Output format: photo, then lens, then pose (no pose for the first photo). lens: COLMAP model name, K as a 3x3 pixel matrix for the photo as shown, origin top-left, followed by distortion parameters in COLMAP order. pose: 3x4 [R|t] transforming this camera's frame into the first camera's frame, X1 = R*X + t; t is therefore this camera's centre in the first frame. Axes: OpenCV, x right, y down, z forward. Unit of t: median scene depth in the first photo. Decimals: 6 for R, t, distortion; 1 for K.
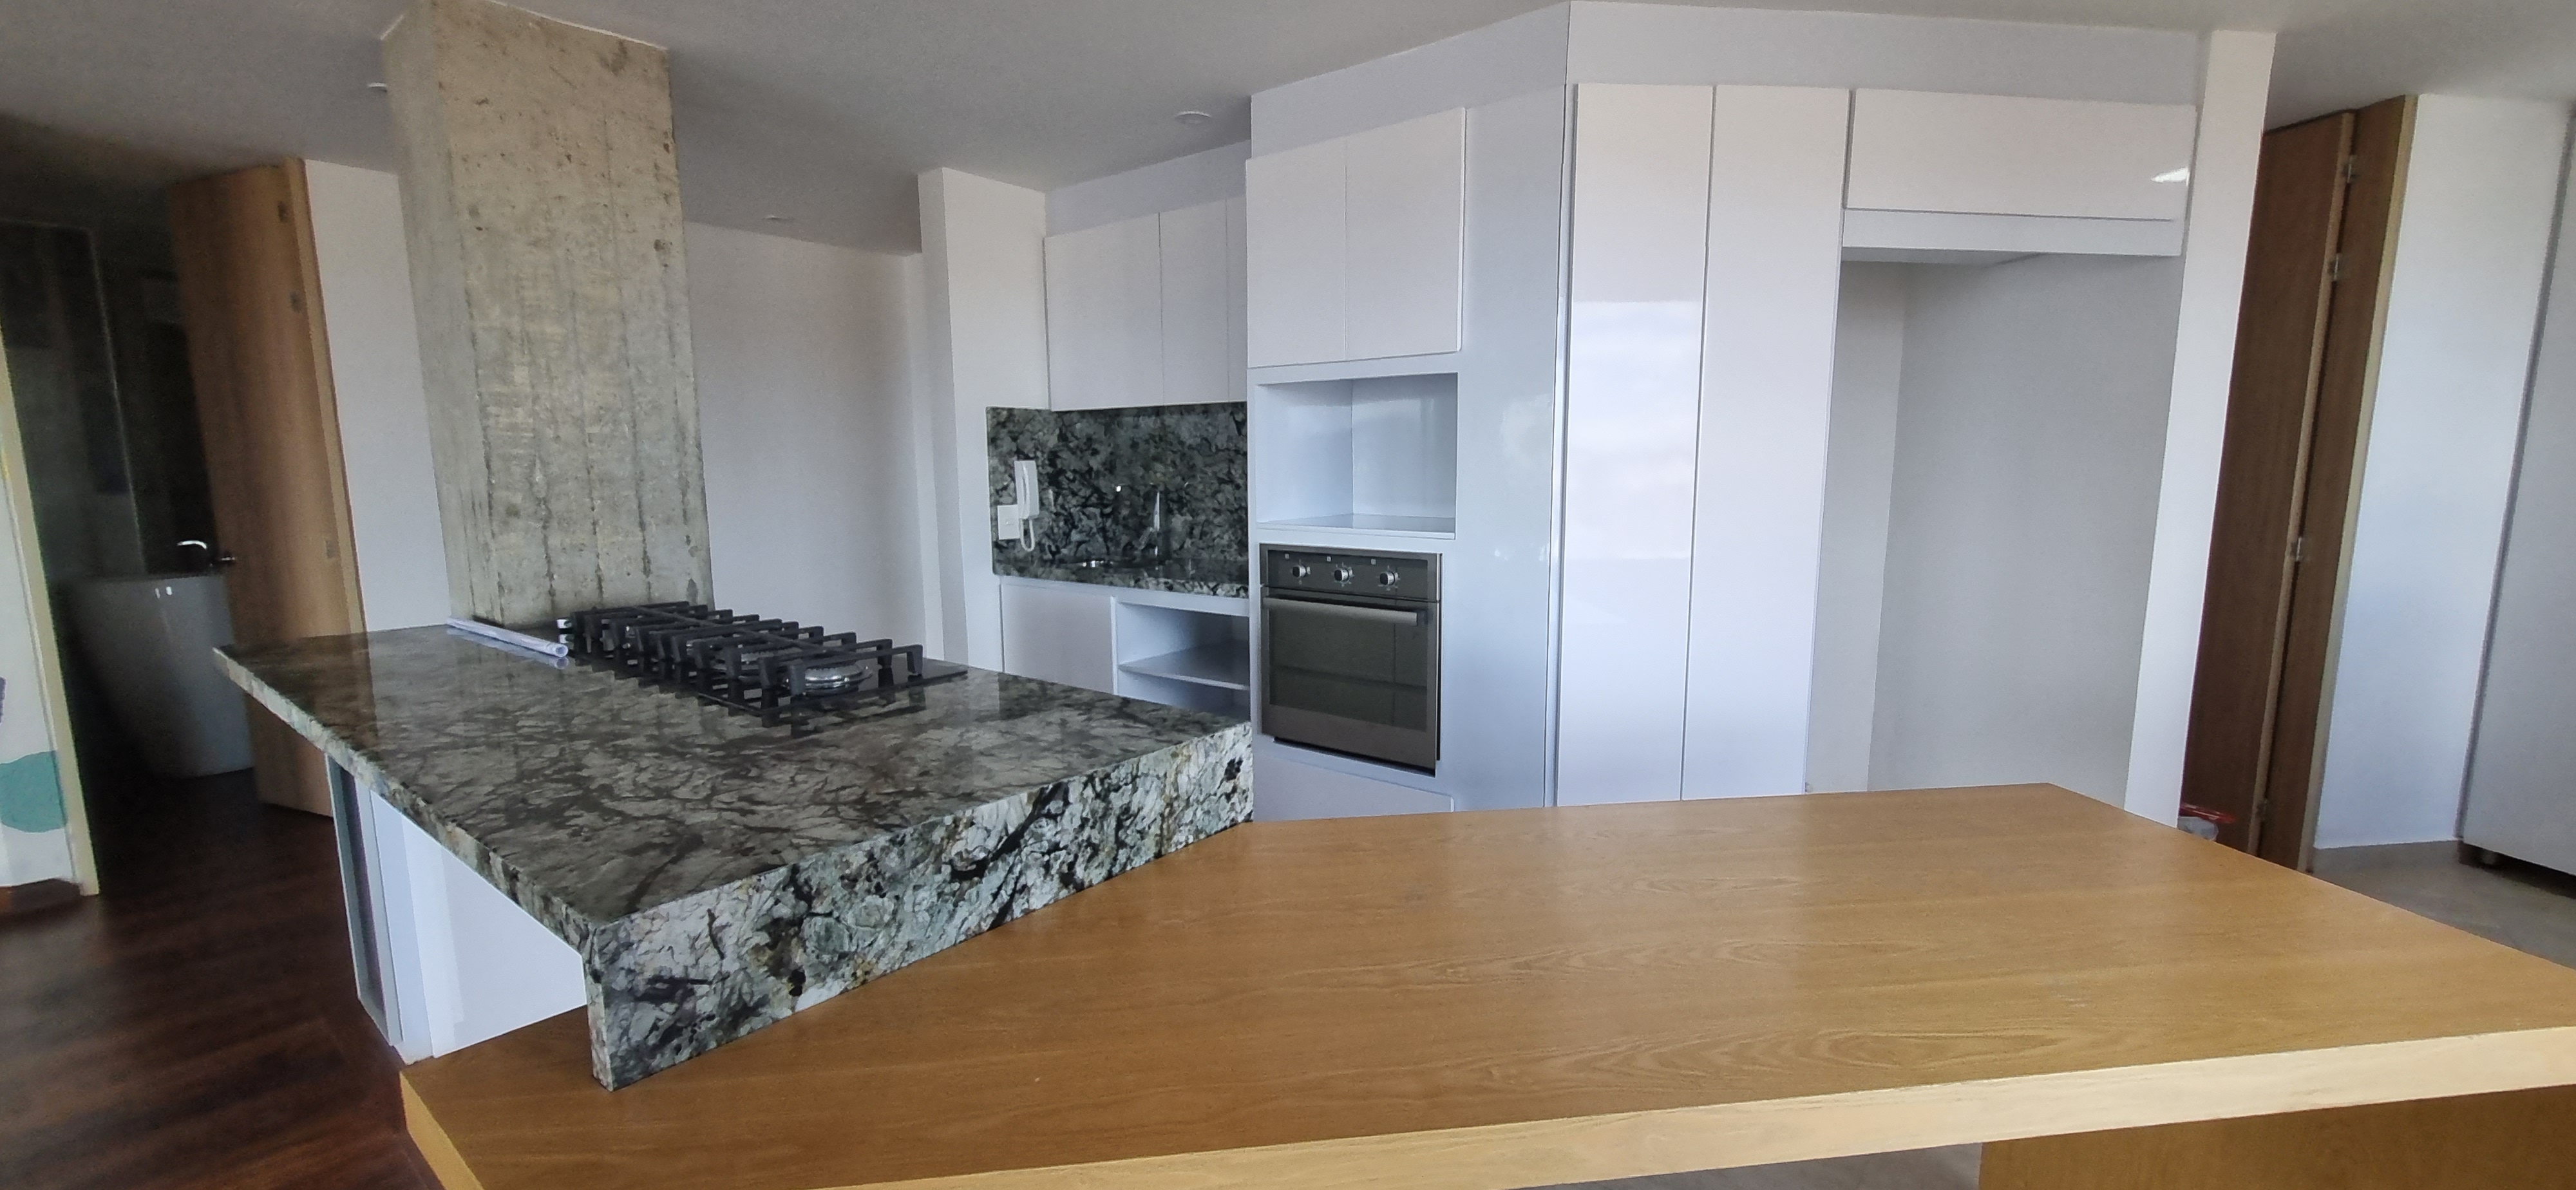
lens RADIAL K [[1013.0, 0, 1300.3], [0, 1013.0, 601.4], [0, 0, 1]] dist [-0.001175, -0.000283]
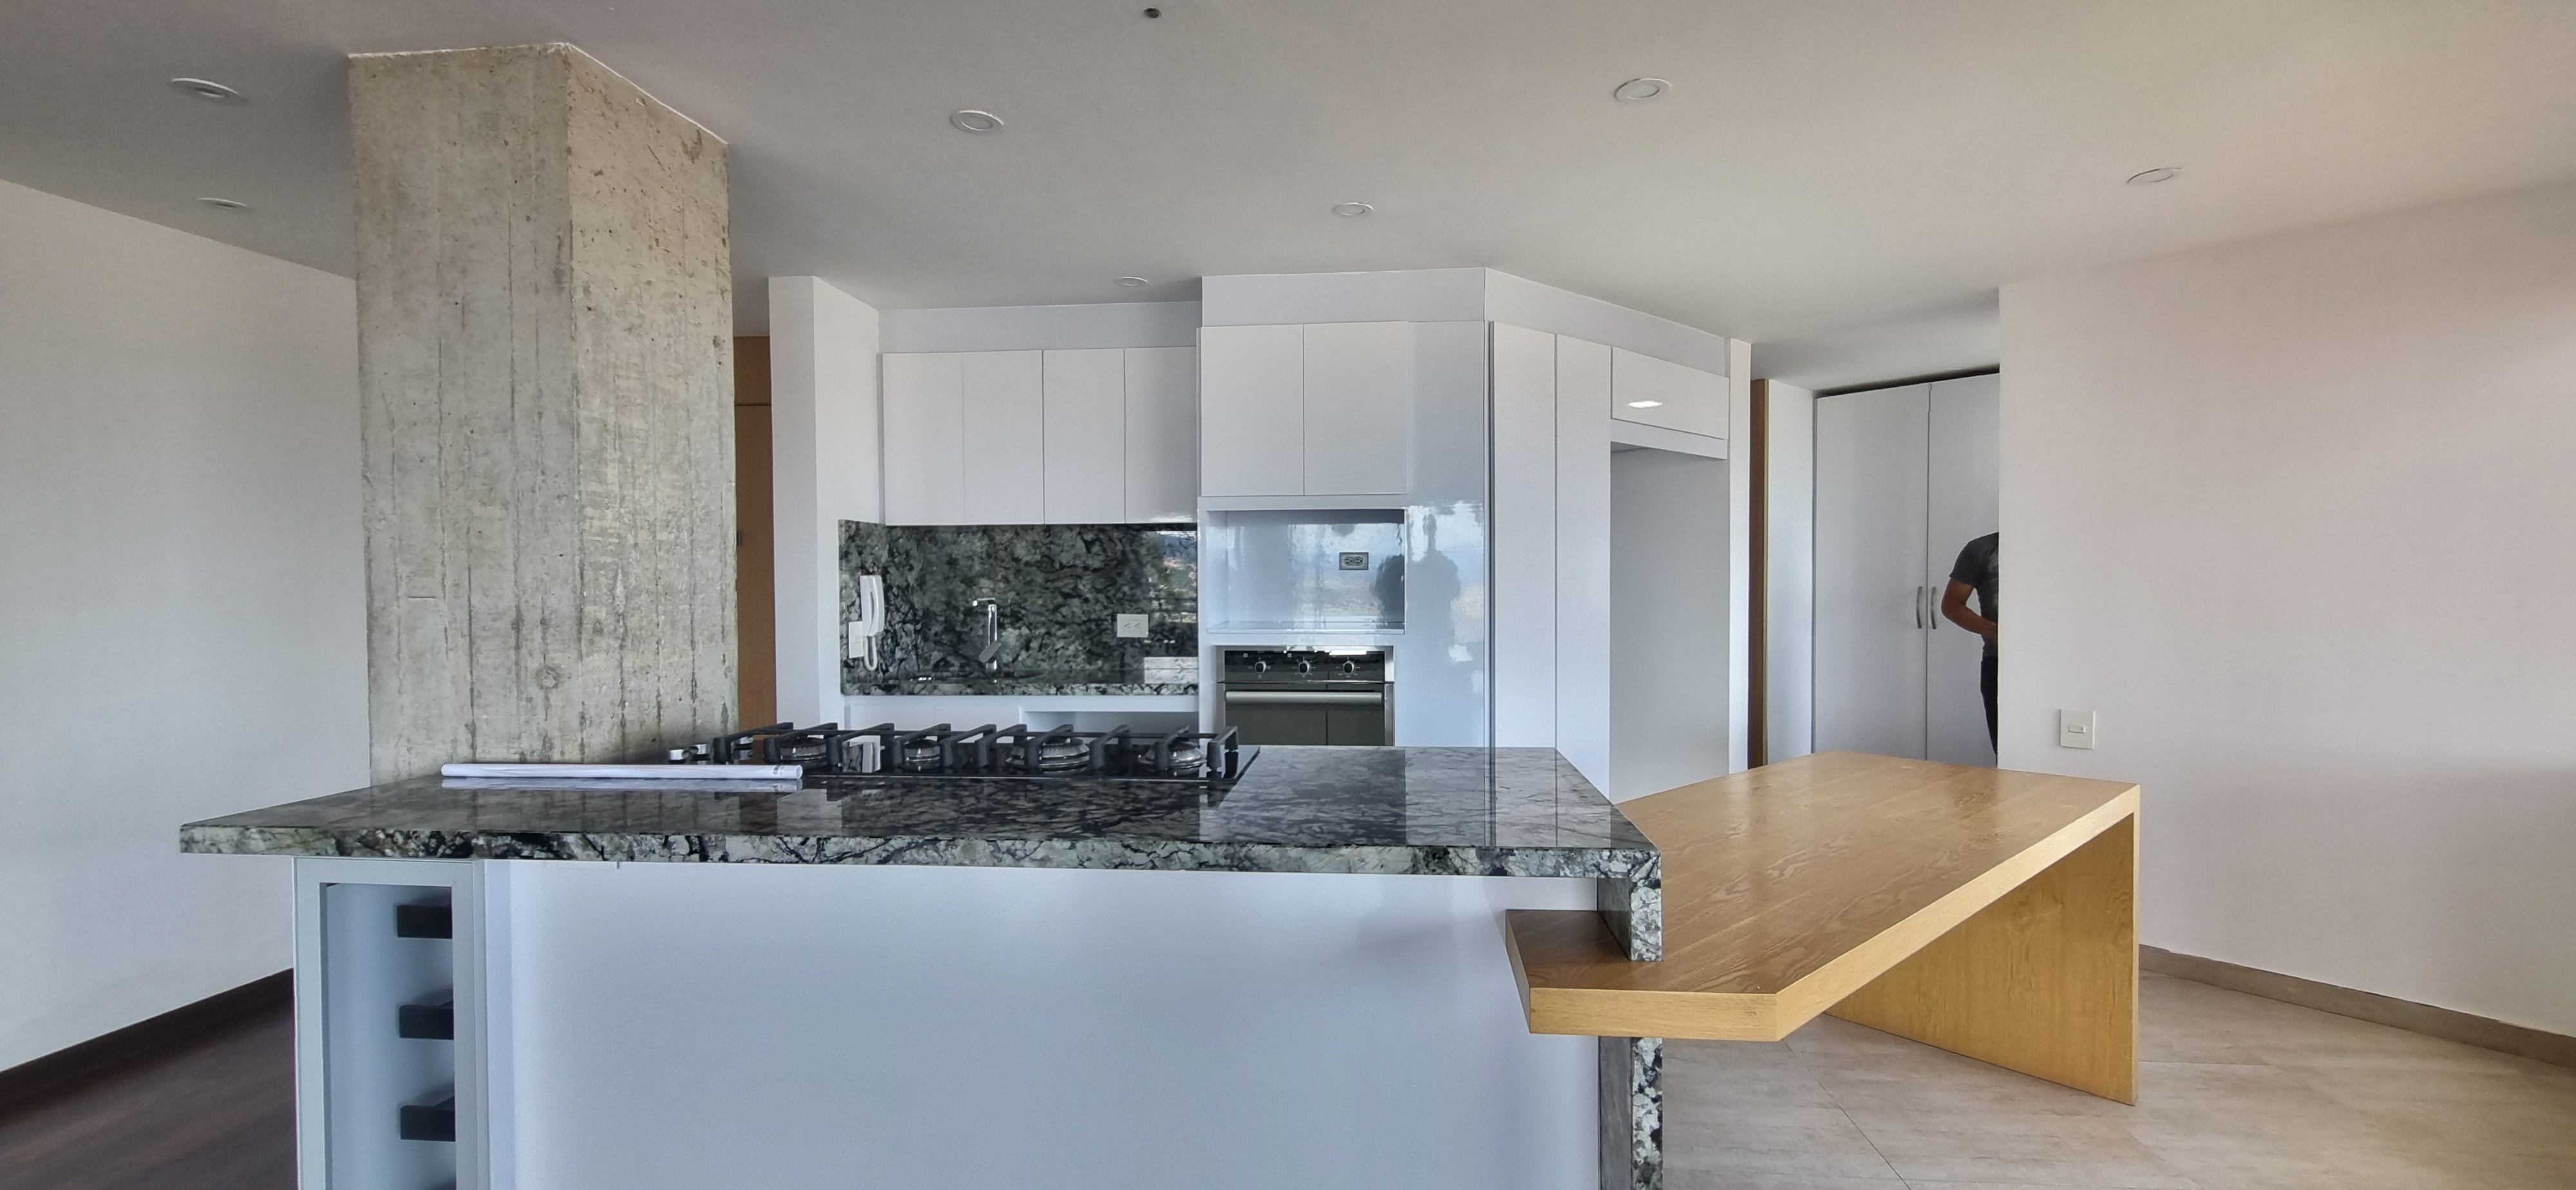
lens RADIAL K [[1011.5, 0, 1297.0], [0, 1011.5, 601.8], [0, 0, 1]] dist [-0.001201, -0.000475]
pose [[0.843617, -0.011428, 0.536823, -0.648528], [0.075383, 0.992392, -0.097338, 0.013951], [-0.531627, 0.122584, 0.838061, -0.026683]]
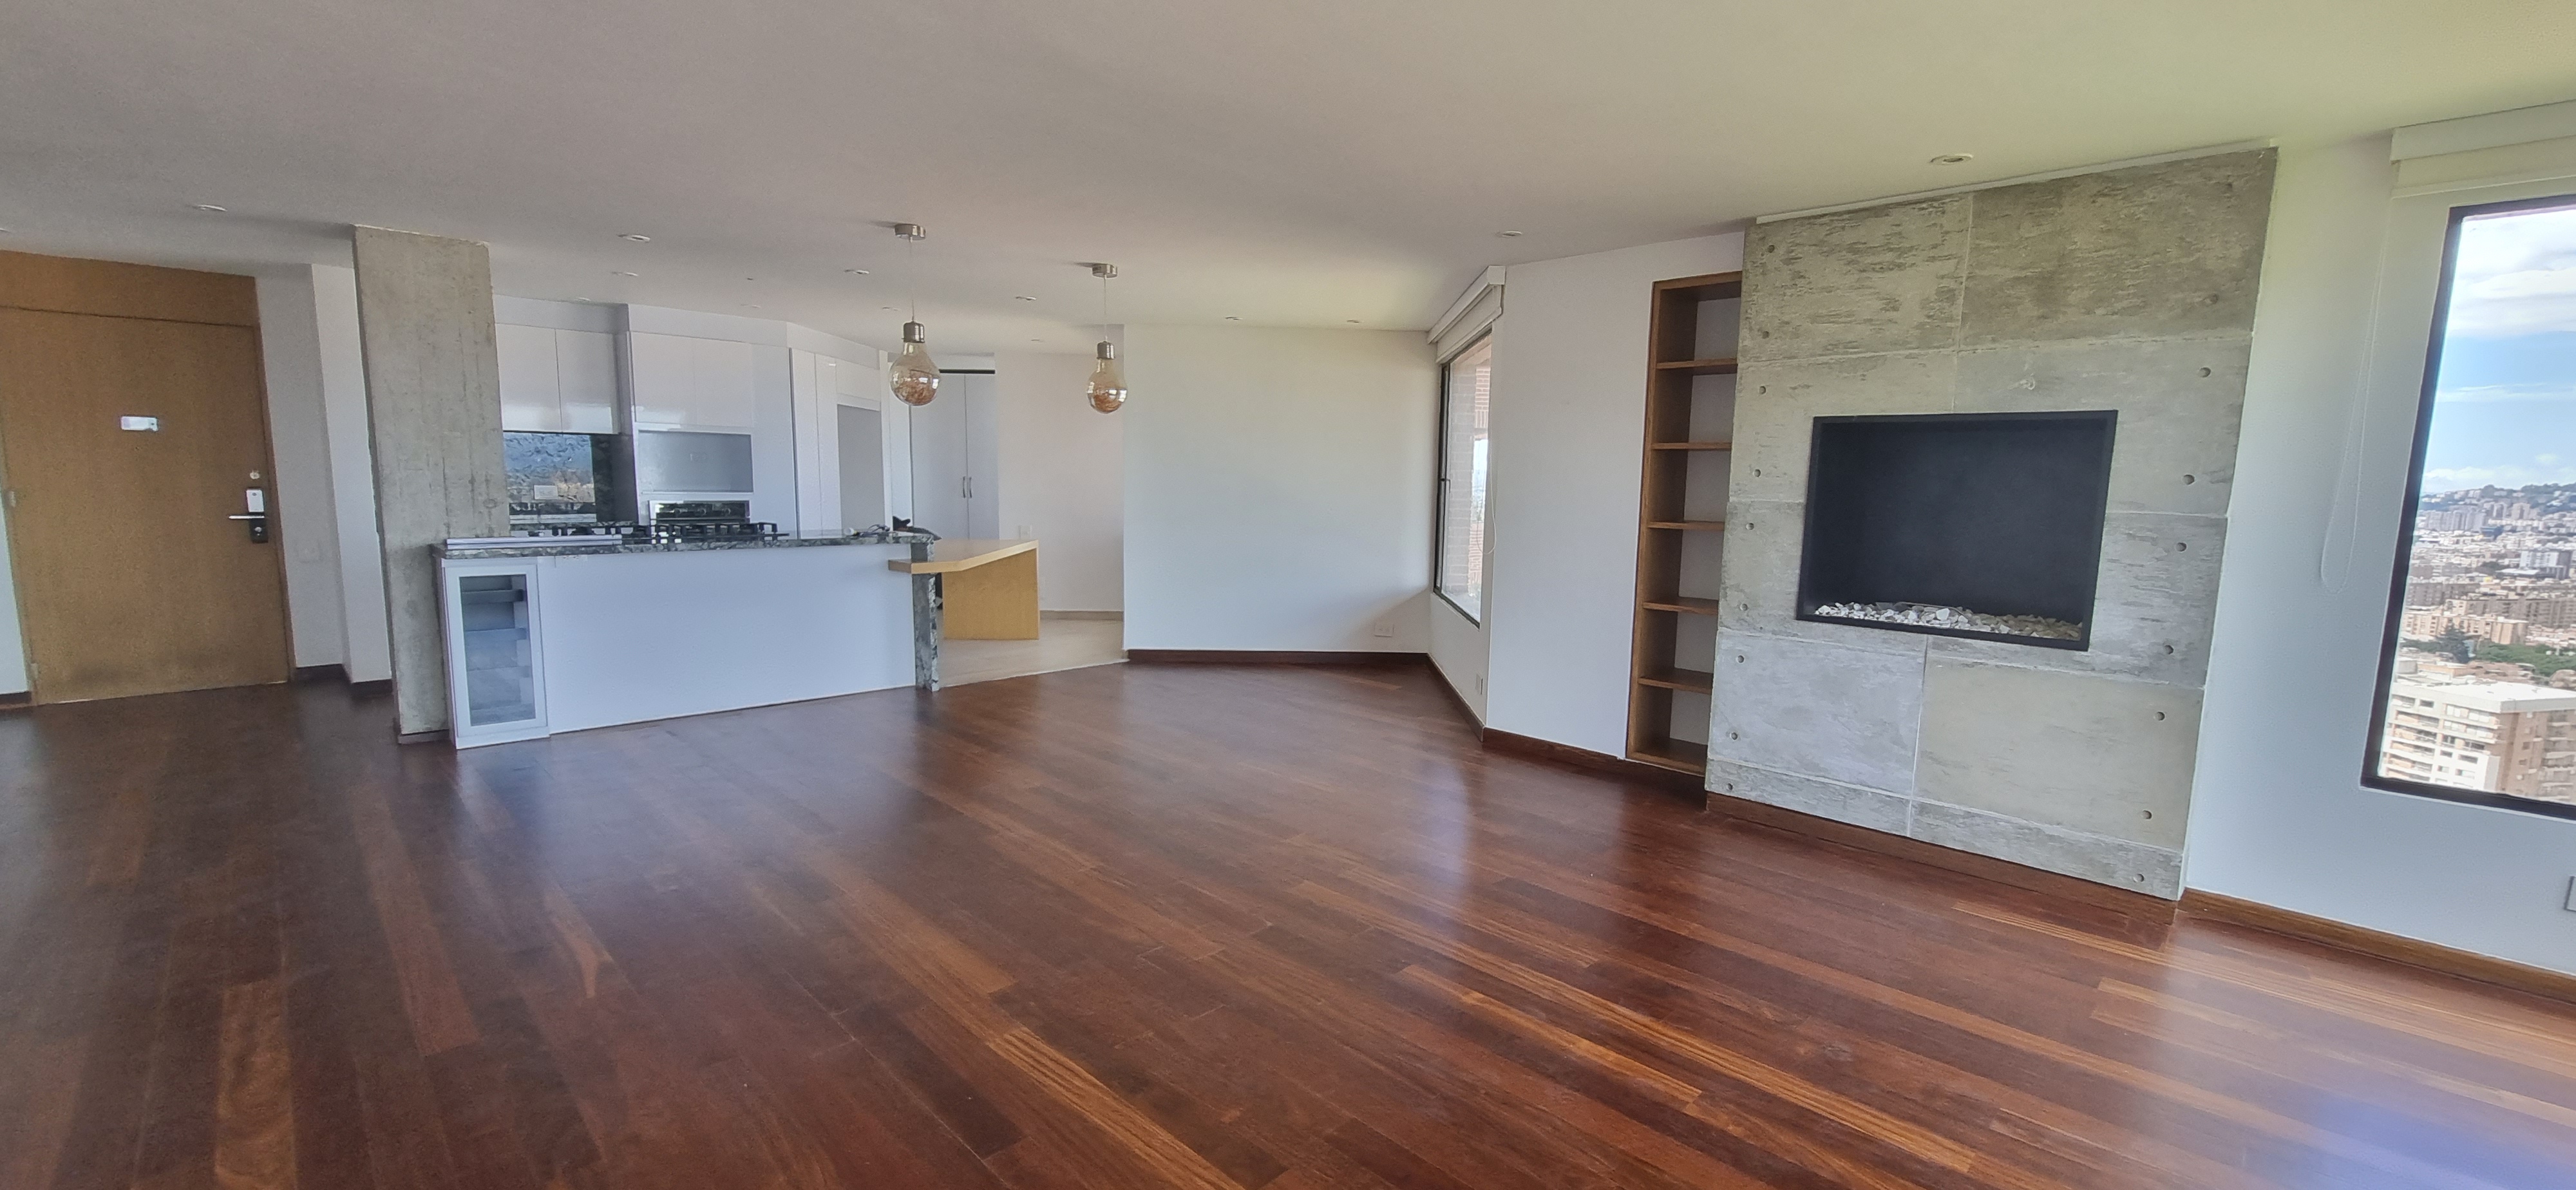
lens RADIAL K [[1011.5, 0, 1297.0], [0, 1011.5, 601.8], [0, 0, 1]] dist [-0.001201, -0.000475]
pose [[0.116392, -0.116334, 0.986367, -2.370784], [0.118825, 0.987615, 0.102459, 0.118154], [-0.986070, 0.105280, 0.128774, -0.764307]]
